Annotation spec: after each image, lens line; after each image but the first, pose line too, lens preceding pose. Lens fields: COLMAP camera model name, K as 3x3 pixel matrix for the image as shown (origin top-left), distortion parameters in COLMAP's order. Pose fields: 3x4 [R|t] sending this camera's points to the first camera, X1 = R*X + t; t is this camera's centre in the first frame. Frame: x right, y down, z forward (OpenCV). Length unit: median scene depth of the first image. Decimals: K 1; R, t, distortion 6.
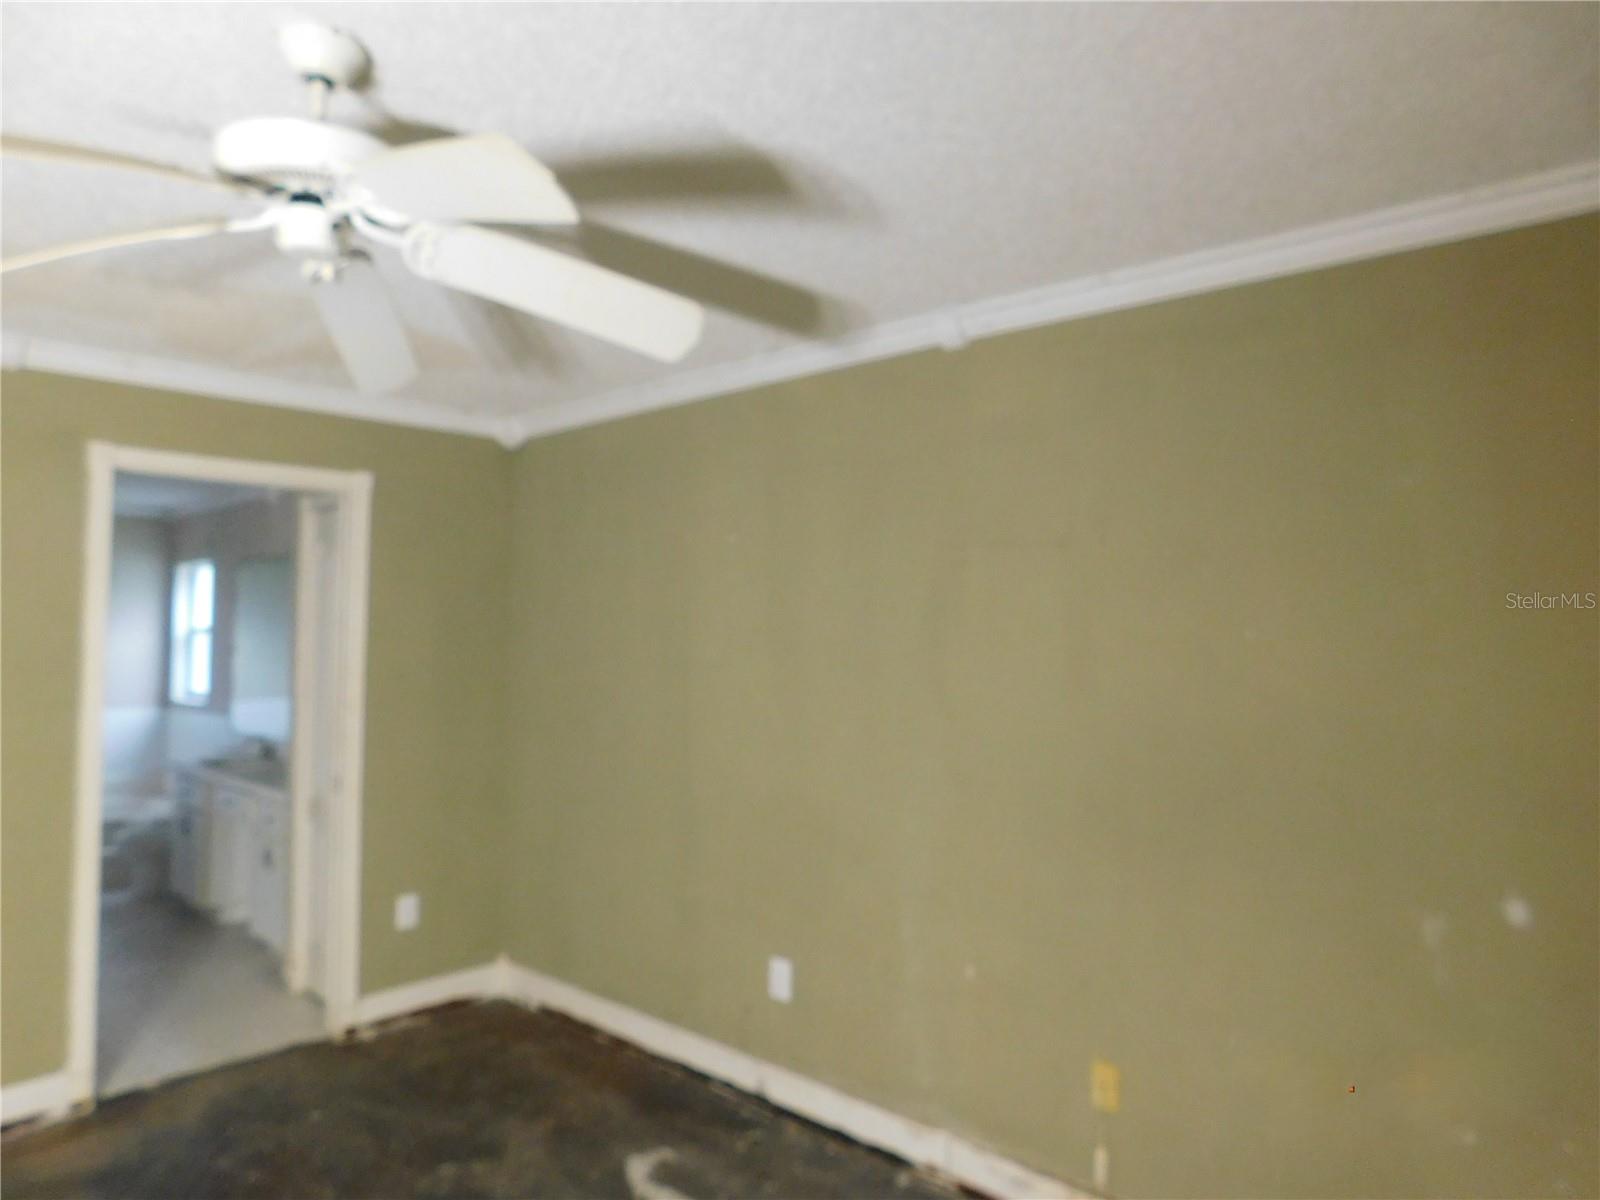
lens RADIAL K [[1065.7, 0, 803.6], [0, 1065.7, 600.6], [0, 0, 1]] dist [-0.017689, -0.002601]
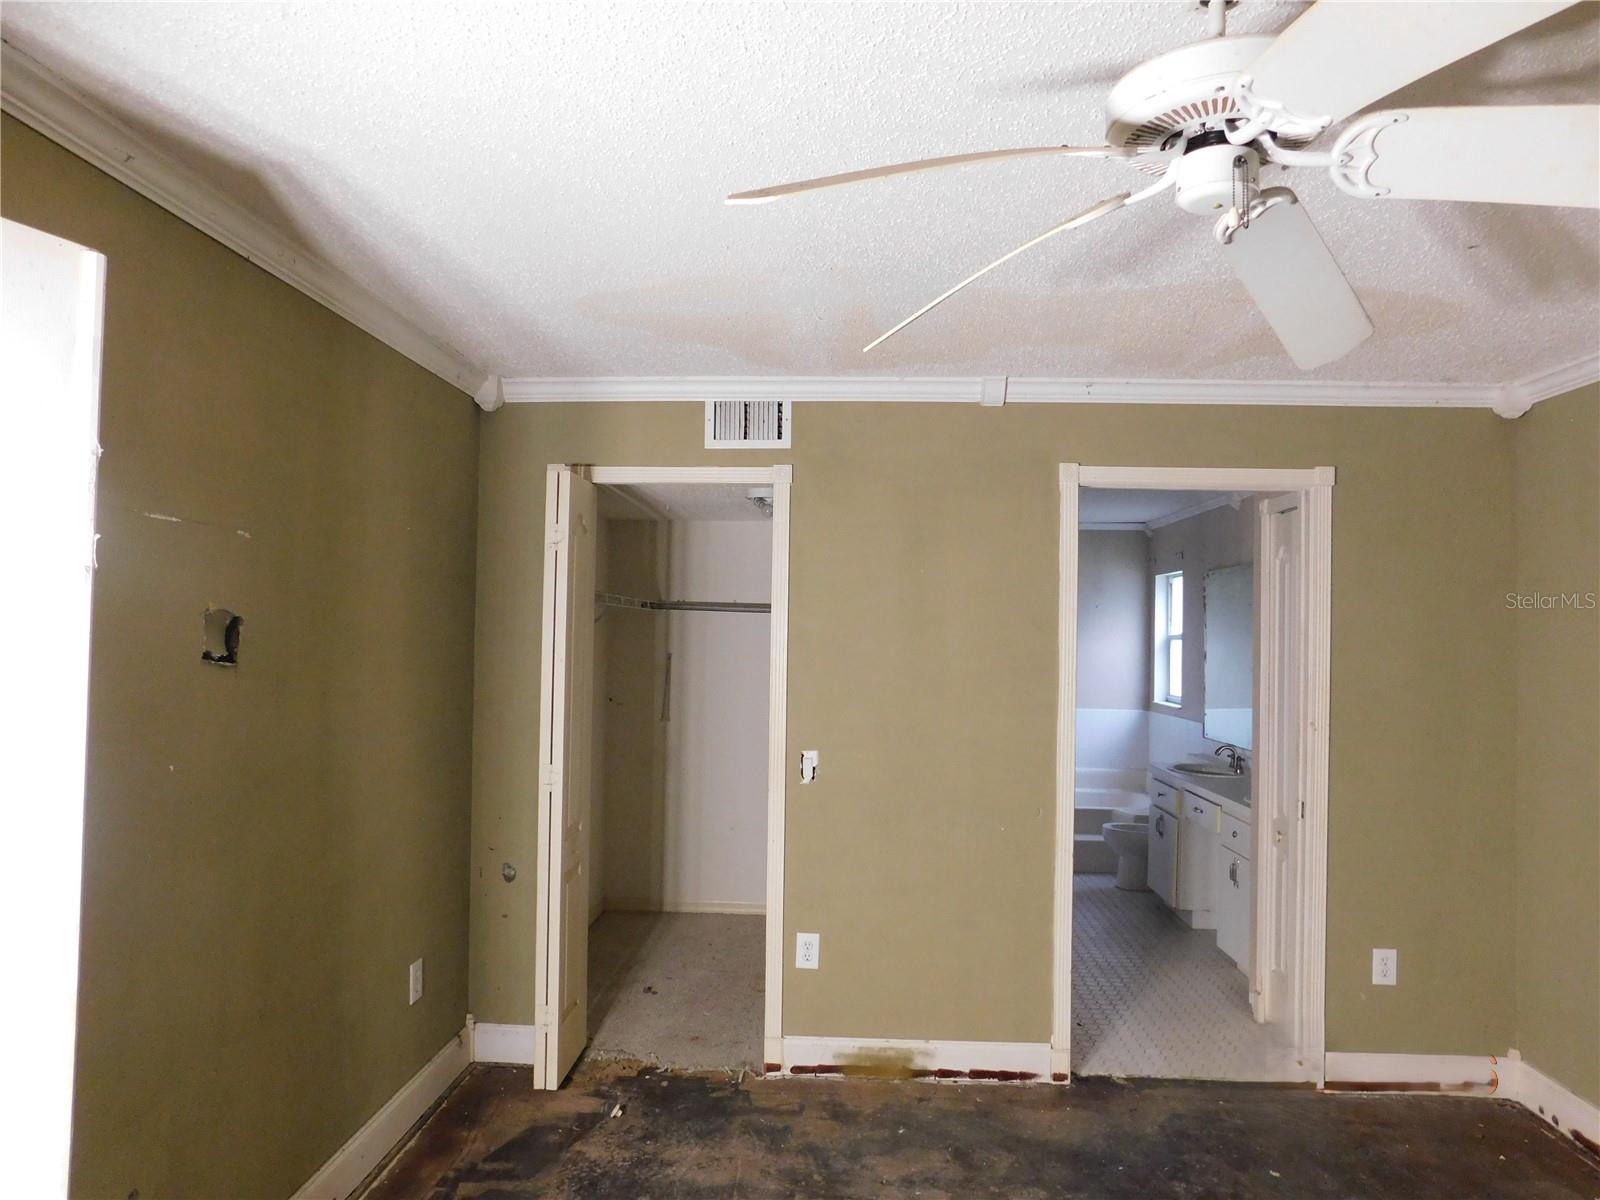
lens RADIAL K [[1065.7, 0, 809.2], [0, 1065.7, 598.2], [0, 0, 1]] dist [-0.017689, -0.002601]
pose [[0.649377, -0.016713, -0.760283, -0.015245], [0.011887, 0.999859, -0.011826, -0.003230], [0.760374, -0.001358, 0.649484, 0.078341]]
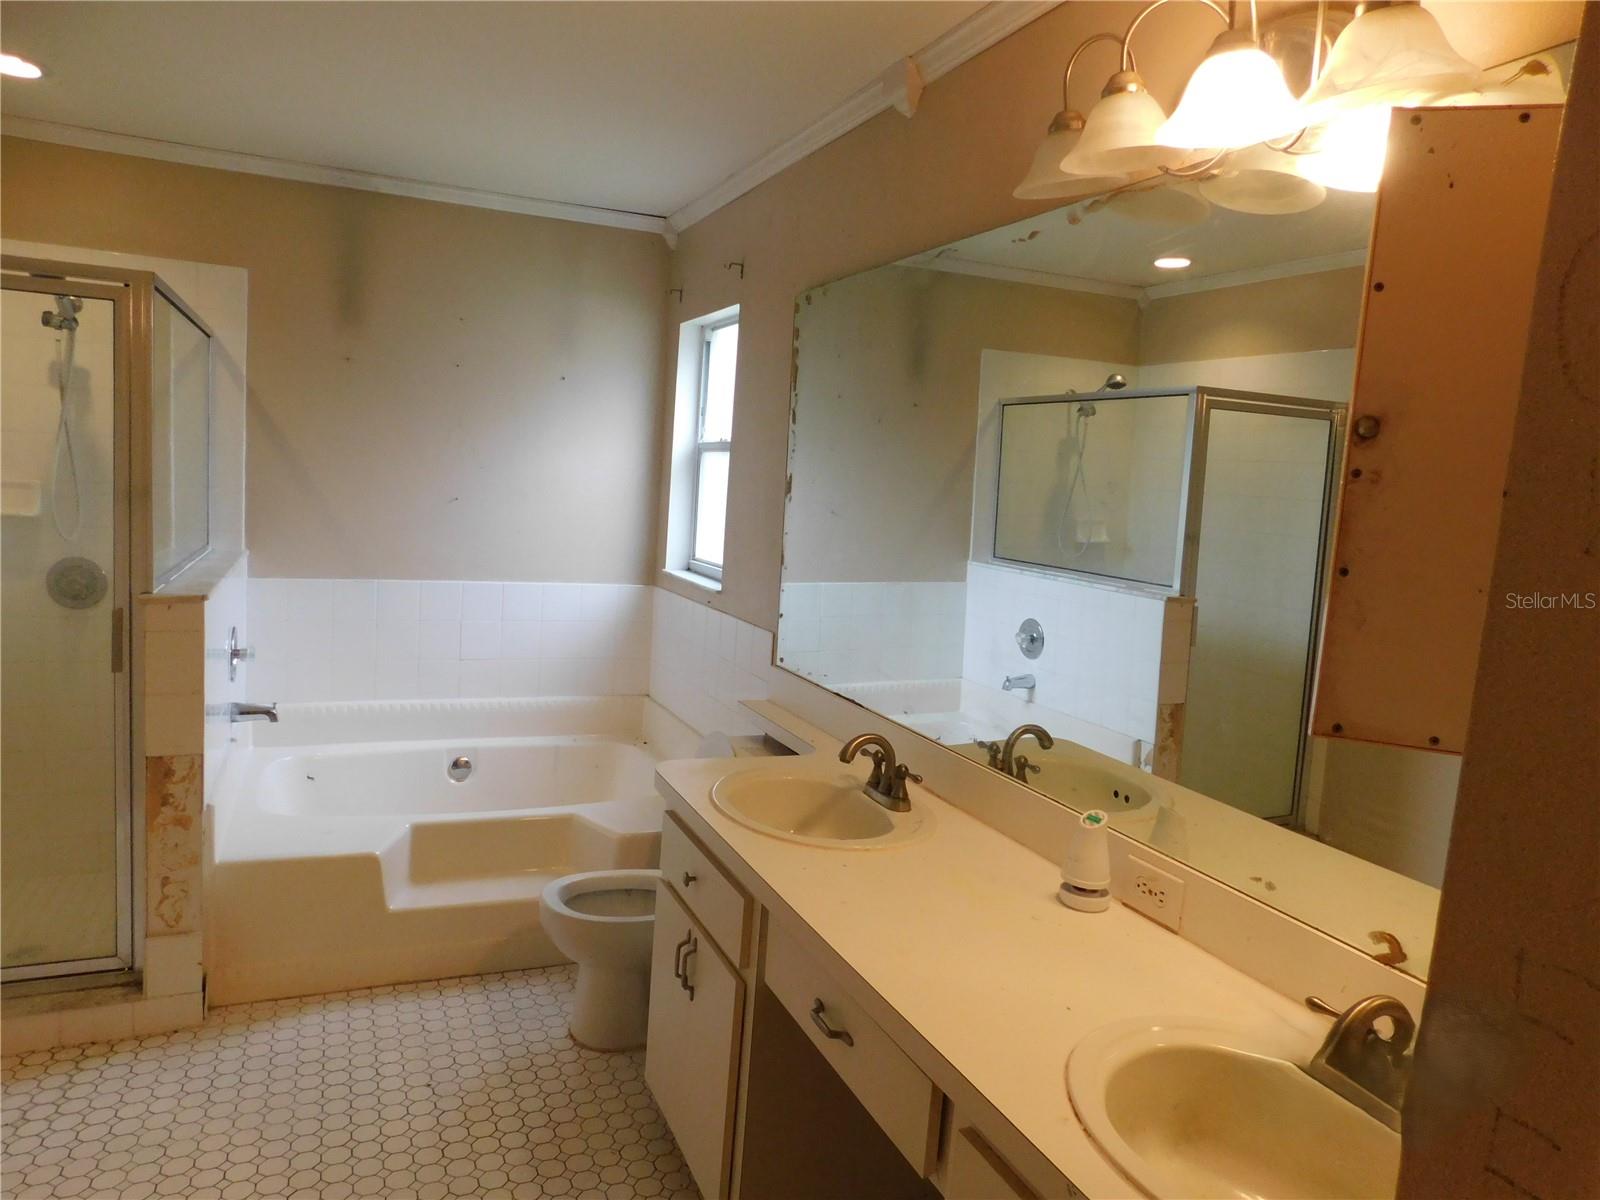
lens RADIAL K [[1065.7, 0, 805.2], [0, 1065.7, 592.5], [0, 0, 1]] dist [-0.017689, -0.002601]
pose [[0.918507, 0.099319, -0.382728, -0.520305], [-0.051565, 0.989761, 0.133094, 0.044492], [0.392028, -0.102513, 0.914224, 0.859149]]
